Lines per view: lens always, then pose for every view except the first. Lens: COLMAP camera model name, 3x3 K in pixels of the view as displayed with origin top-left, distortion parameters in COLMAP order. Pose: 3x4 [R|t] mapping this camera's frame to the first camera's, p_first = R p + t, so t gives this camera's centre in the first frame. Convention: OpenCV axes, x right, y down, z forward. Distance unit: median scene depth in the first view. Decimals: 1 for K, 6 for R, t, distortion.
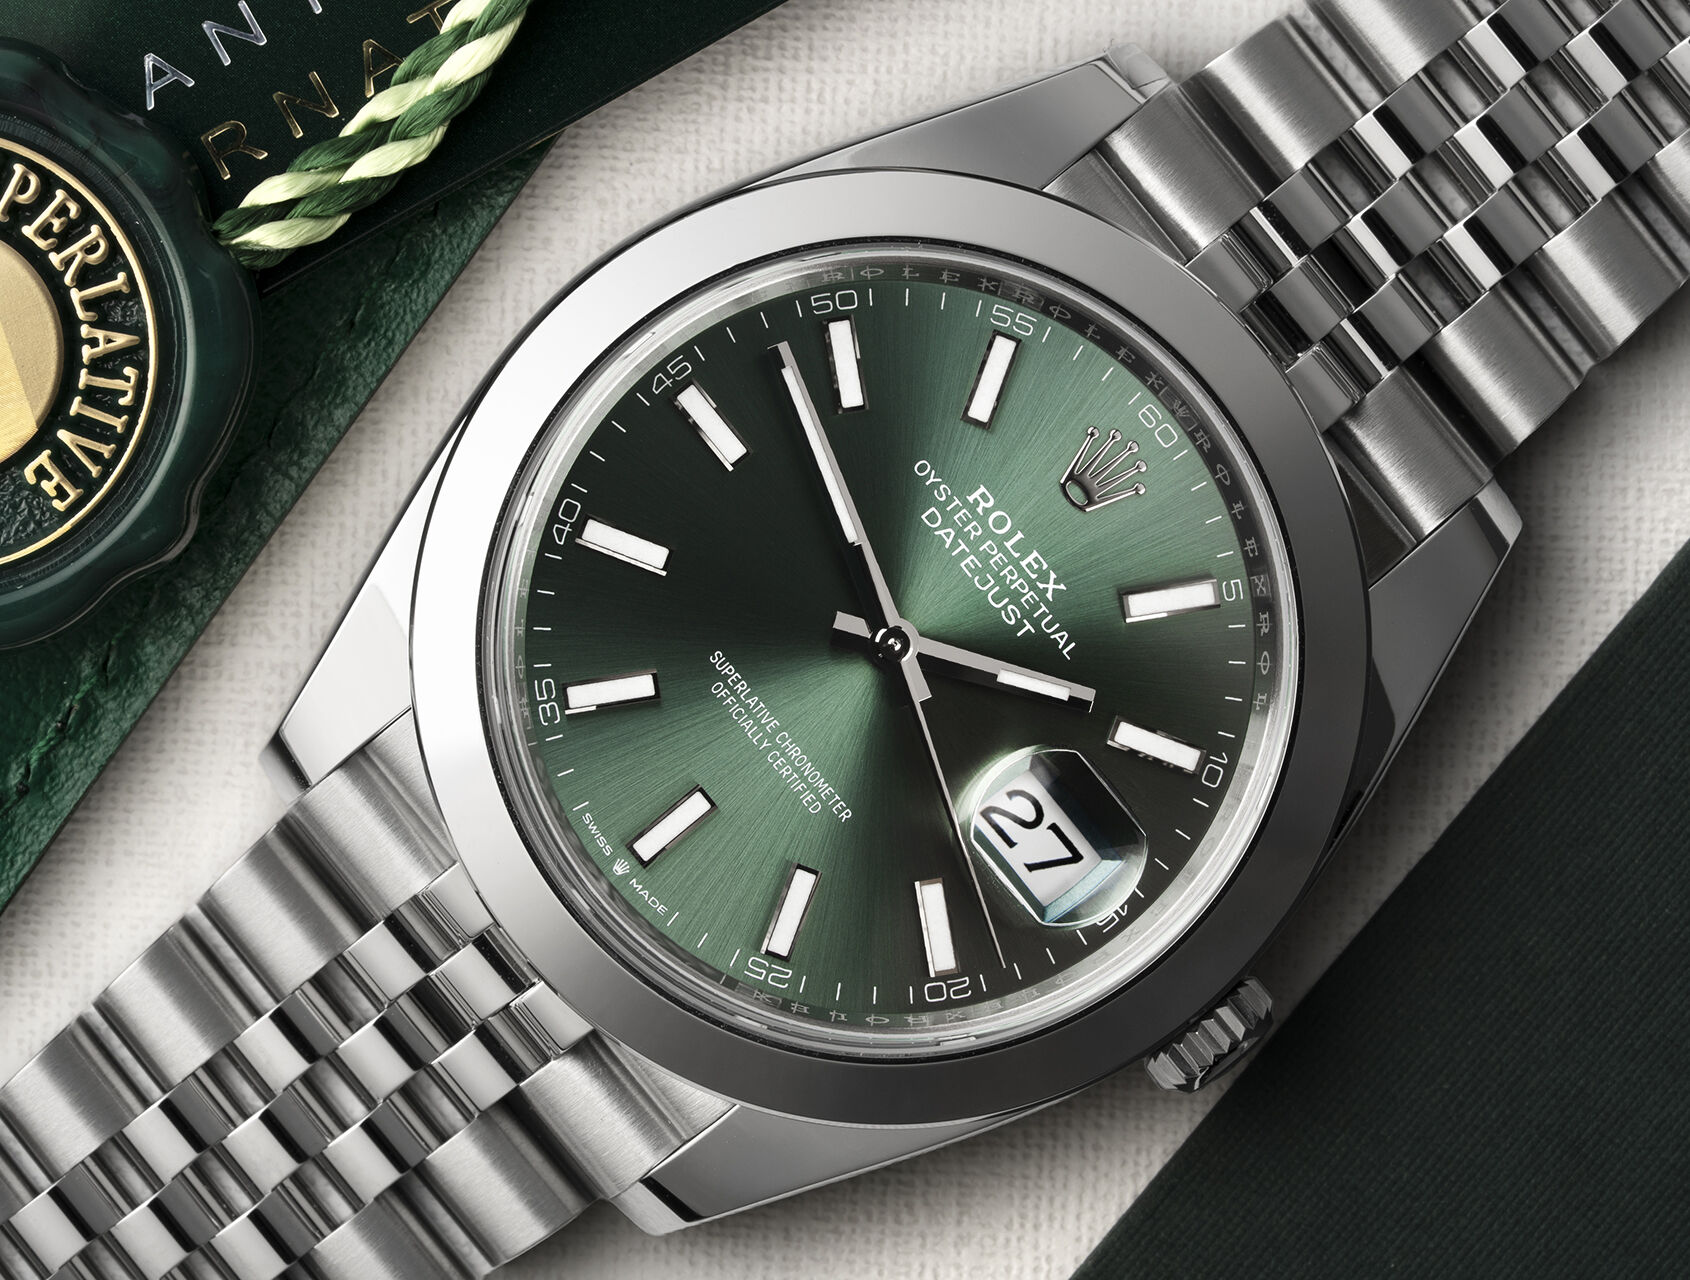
lens RADIAL K [[4988.2, 0, 845.0], [0, 4988.2, 640.0], [0, 0, 1]] dist [-0.023748, 0.000000]
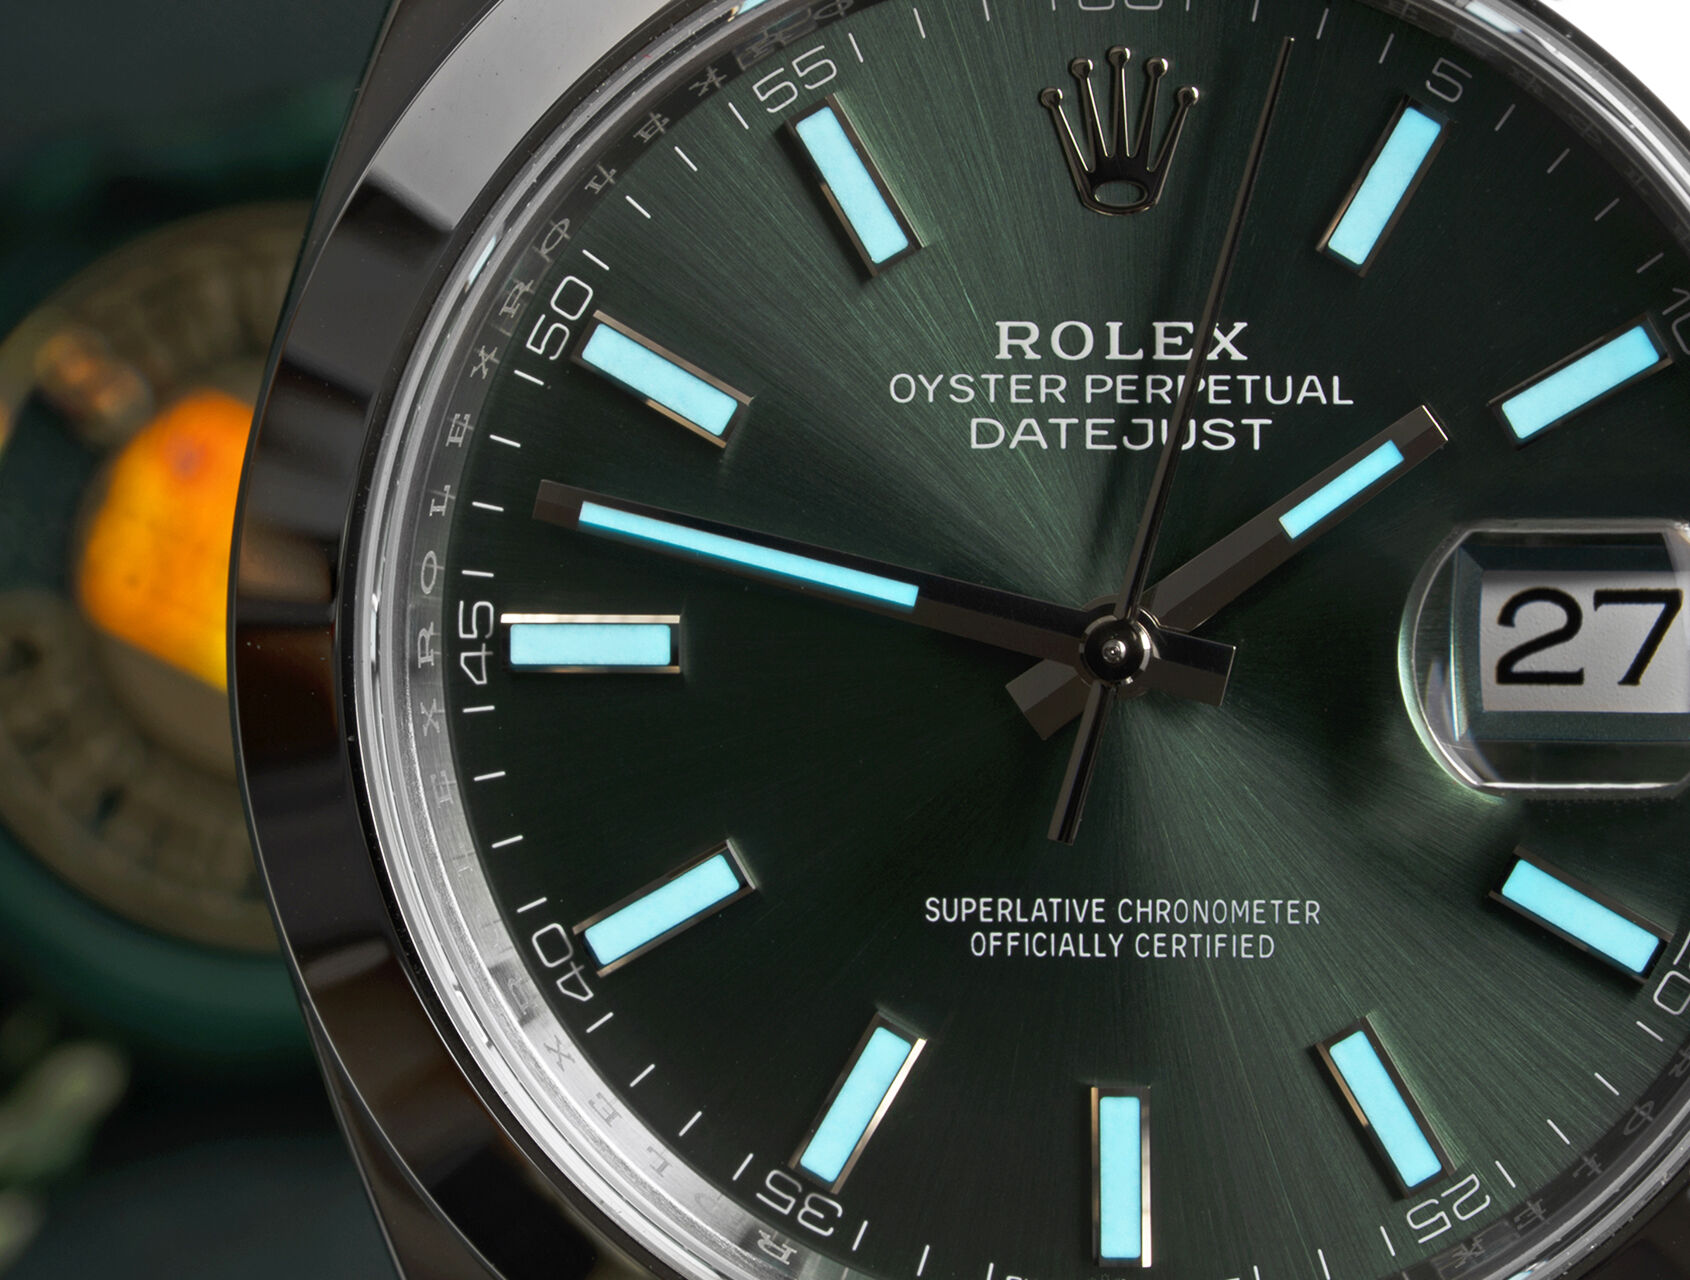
lens RADIAL K [[4988.2, 0, 845.9], [0, 4988.2, 642.3], [0, 0, 1]] dist [-0.023748, 0.000000]
pose [[0.635607, -0.772005, -0.003490, -0.007649], [0.769595, 0.633968, -0.076214, 0.019162], [0.061050, 0.045756, 0.997085, 0.463781]]
